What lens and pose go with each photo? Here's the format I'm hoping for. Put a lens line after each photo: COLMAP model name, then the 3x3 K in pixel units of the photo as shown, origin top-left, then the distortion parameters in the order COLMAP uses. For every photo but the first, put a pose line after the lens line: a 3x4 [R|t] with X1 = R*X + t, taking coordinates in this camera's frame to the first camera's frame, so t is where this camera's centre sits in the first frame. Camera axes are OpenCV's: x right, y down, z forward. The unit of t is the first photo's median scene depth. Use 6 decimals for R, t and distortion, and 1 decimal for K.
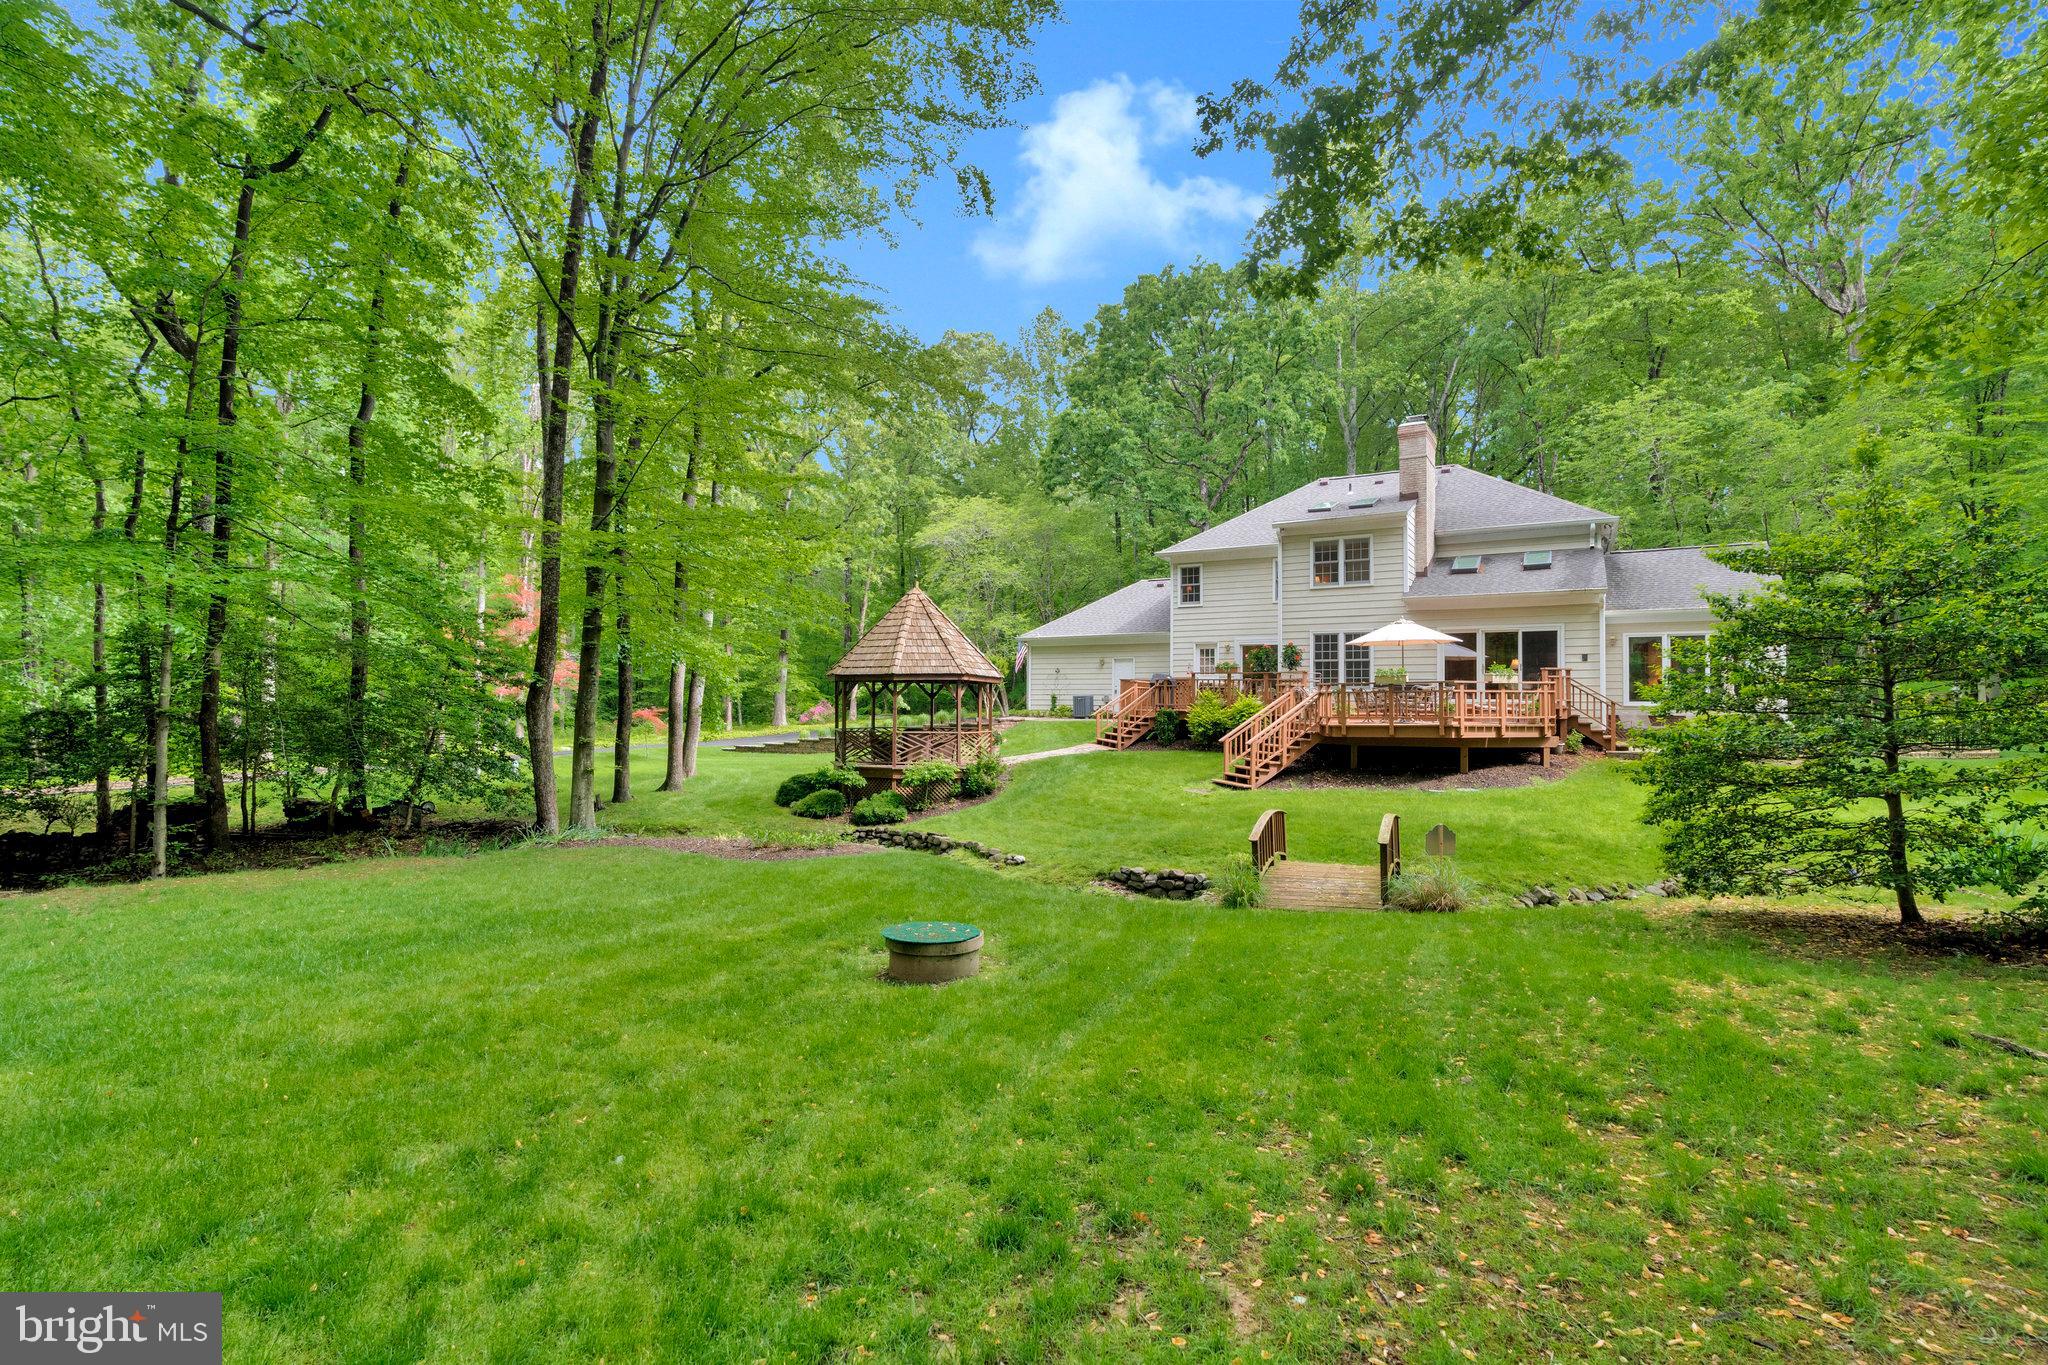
lens RADIAL K [[950.3, 0, 1027.6], [0, 950.3, 680.9], [0, 0, 1]] dist [-0.001795, 0.000776]
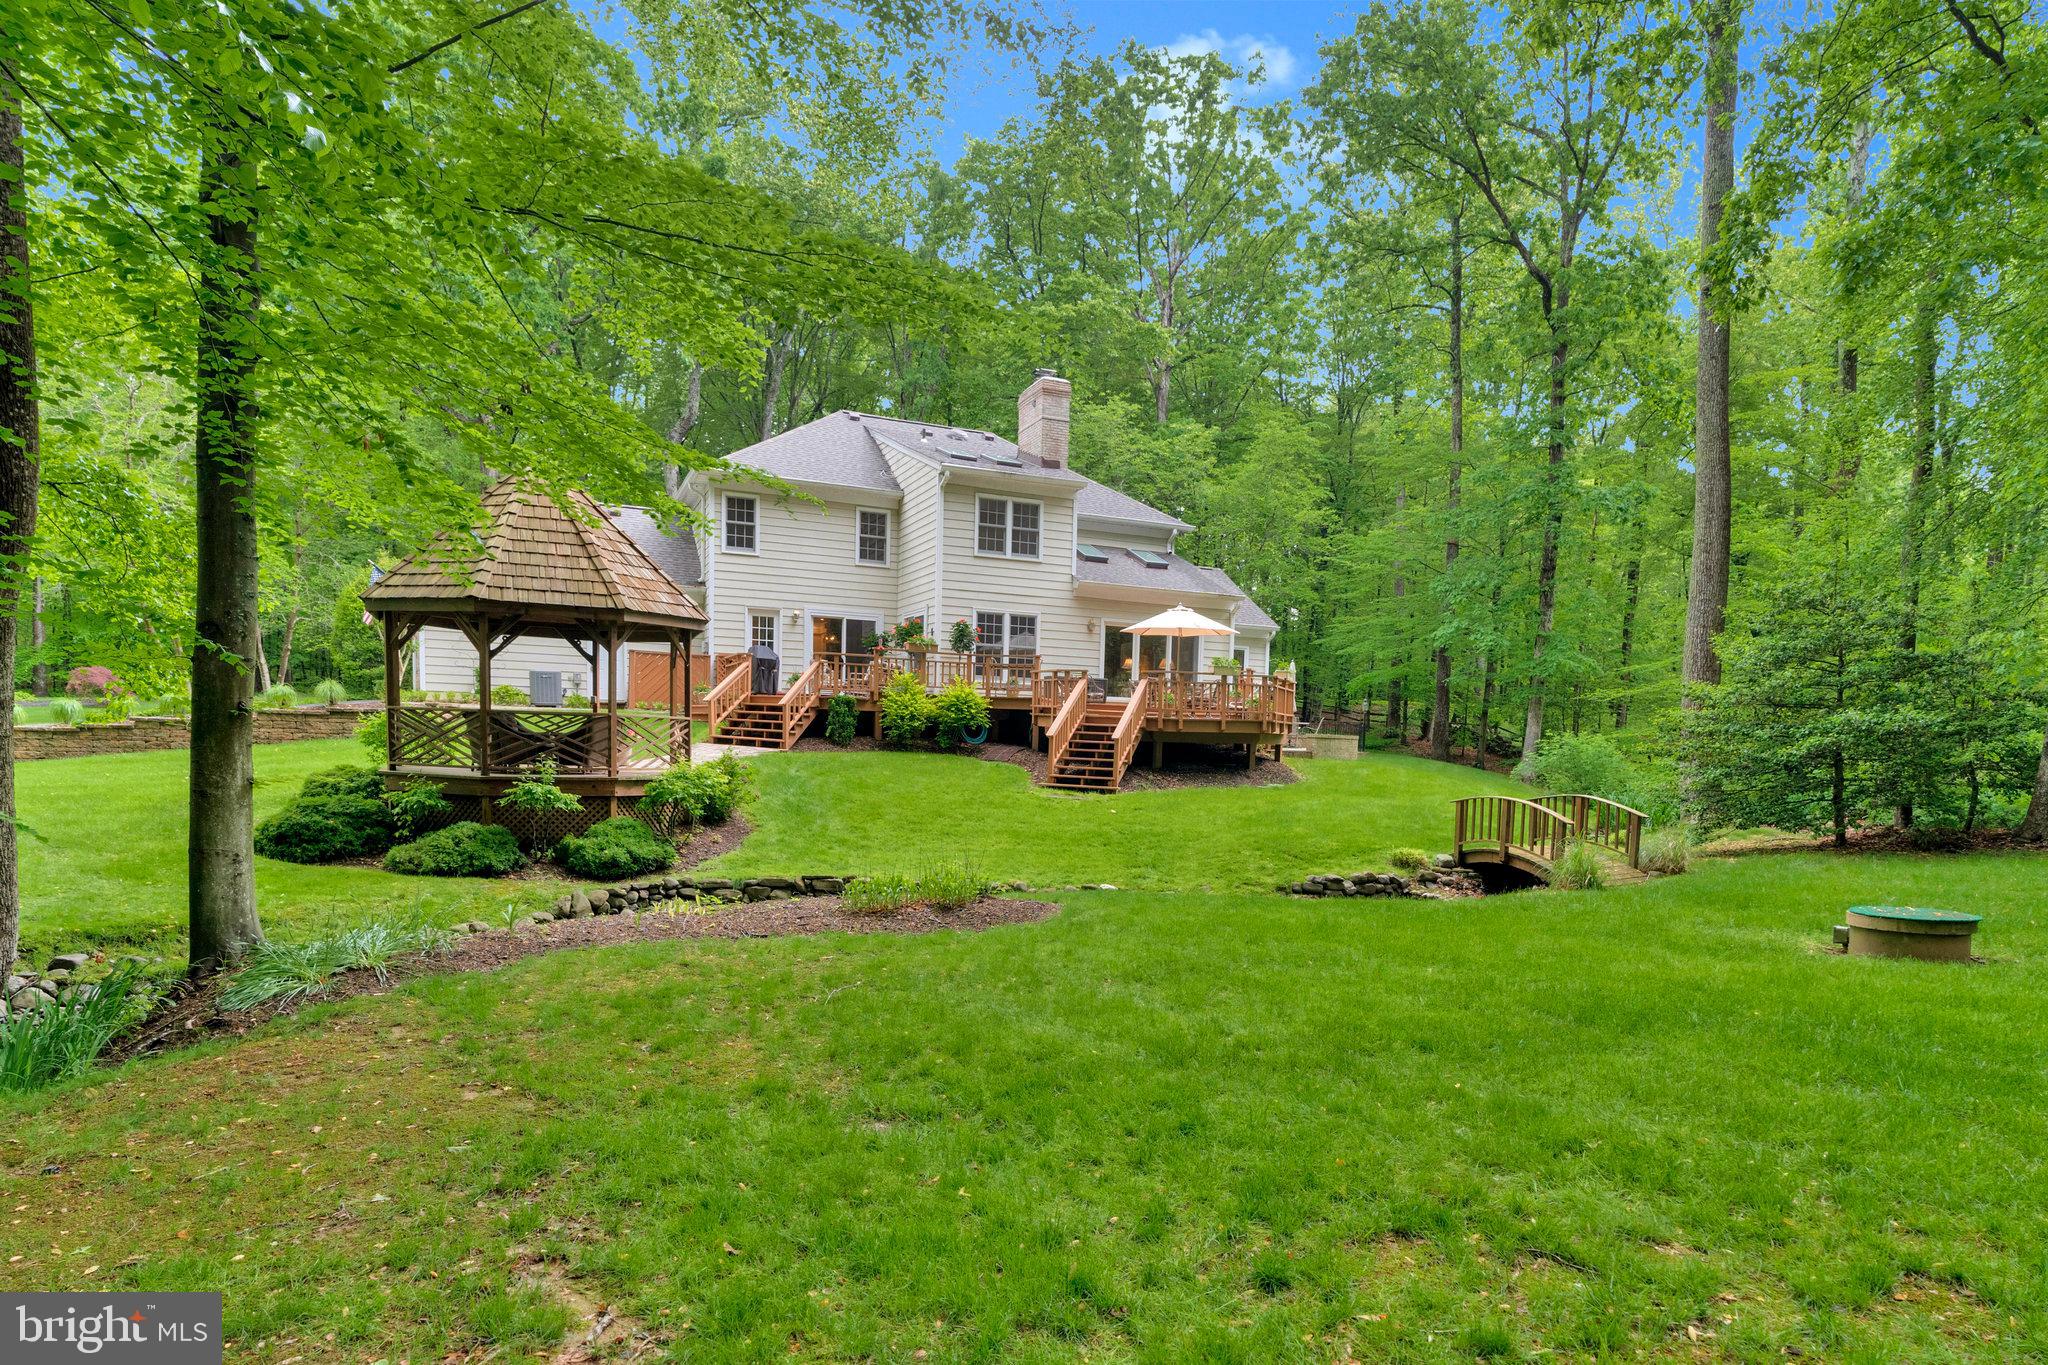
lens RADIAL K [[1154.3, 0, 1052.6], [0, 1154.3, 842.3], [0, 0, 1]] dist [0.002685, 0.000377]
pose [[0.588629, -0.060496, 0.806137, -0.528490], [-0.046110, 0.993060, 0.108193, 0.042095], [-0.807087, -0.100857, 0.581754, 0.373261]]
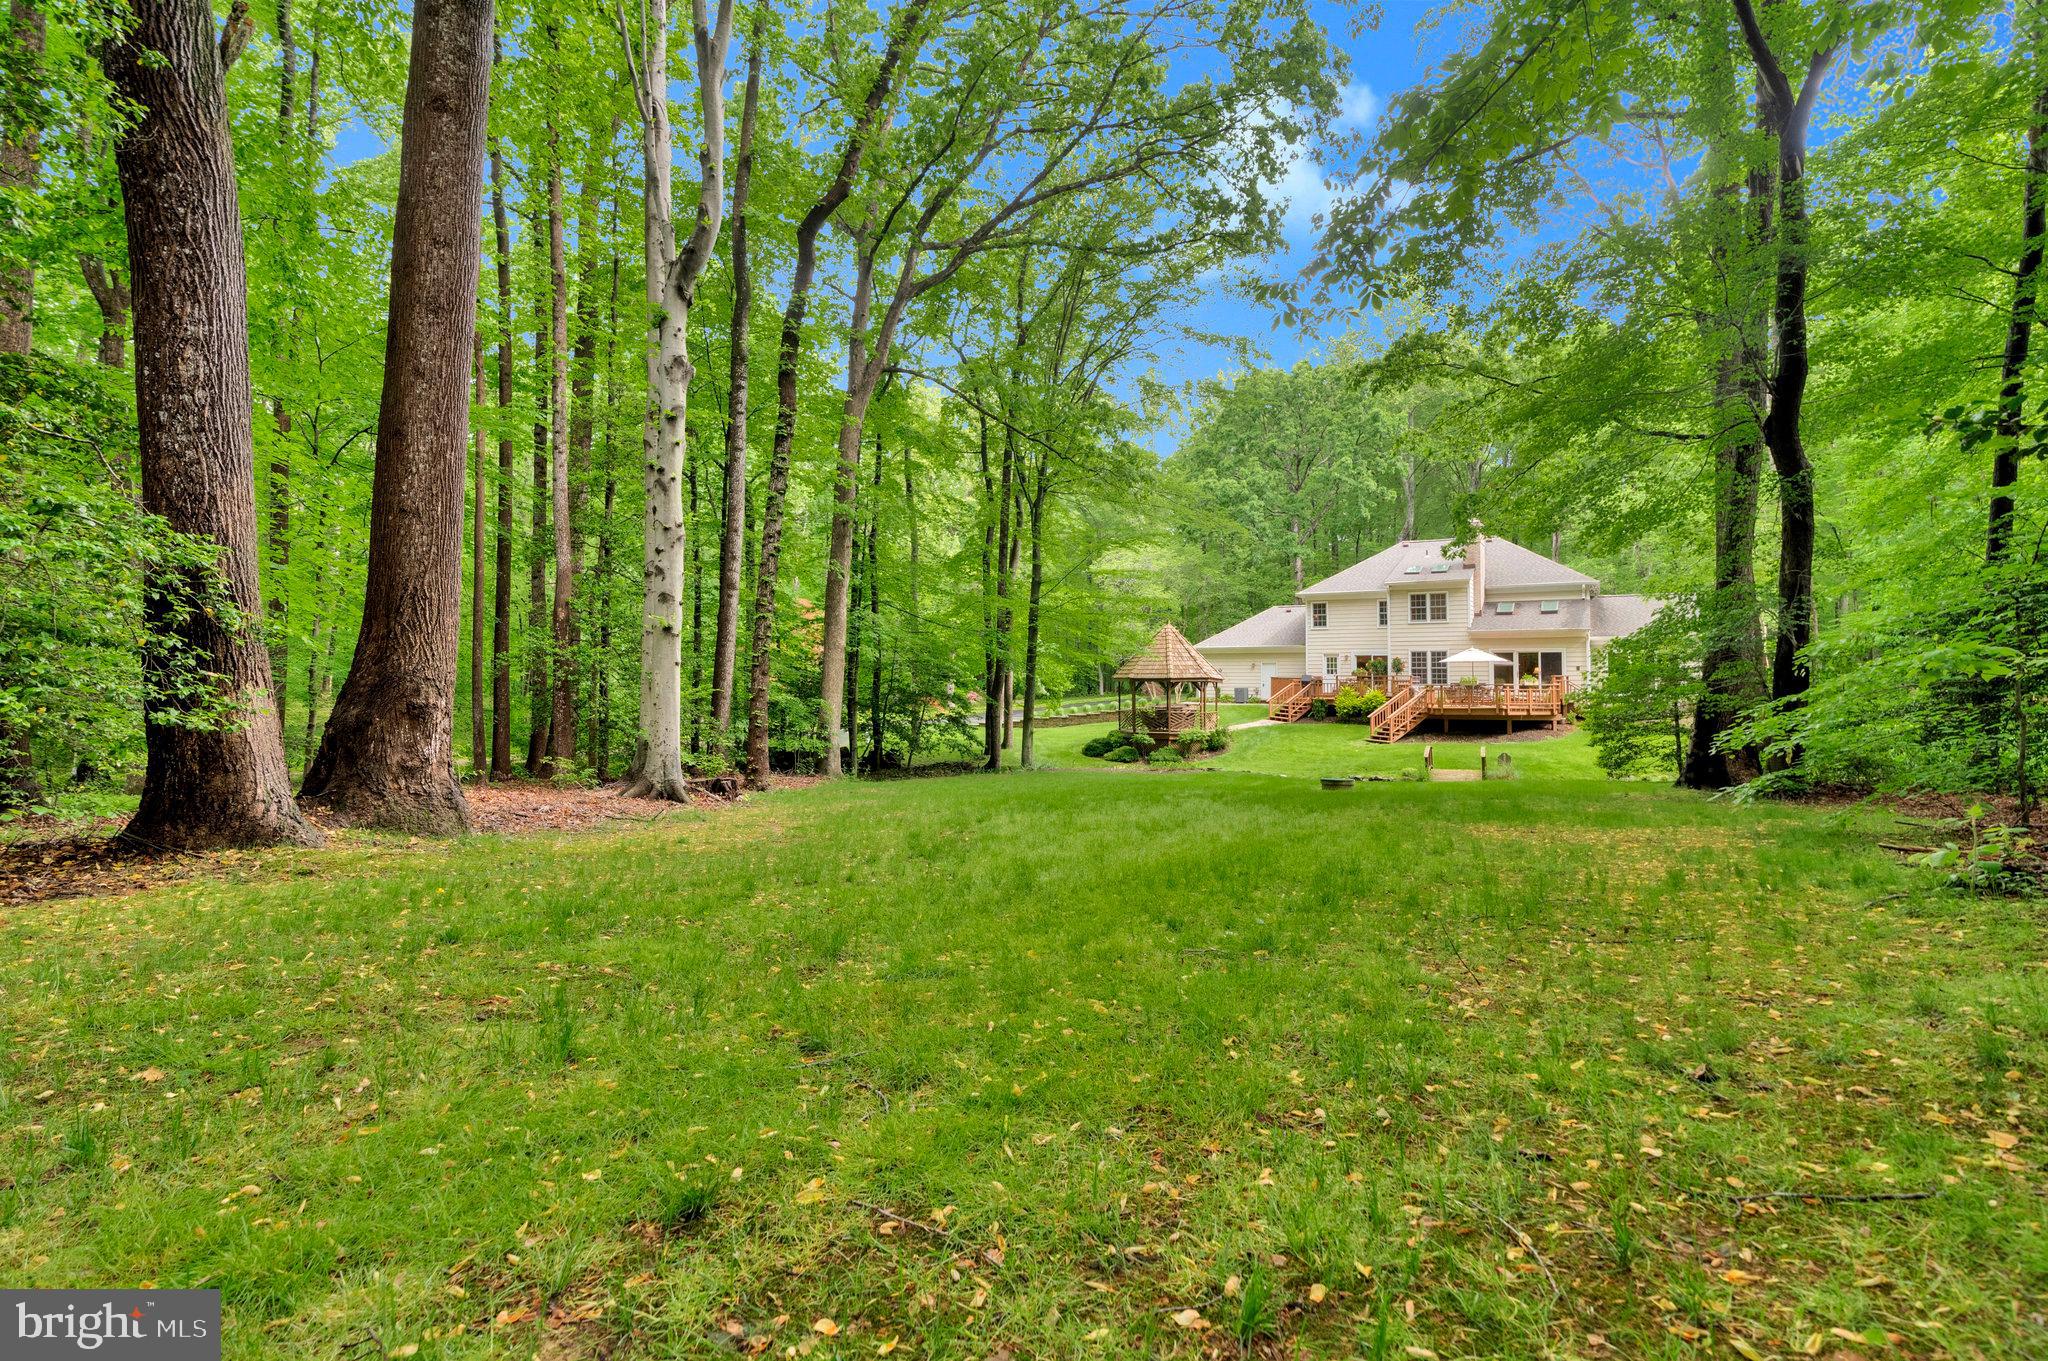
lens RADIAL K [[973.9, 0, 1020.0], [0, 973.9, 648.7], [0, 0, 1]] dist [-0.003348, 0.000000]
pose [[0.999932, -0.000789, -0.011661, -0.377072], [0.000624, 0.999900, -0.014148, -0.033875], [0.011671, 0.014140, 0.999832, -0.725469]]
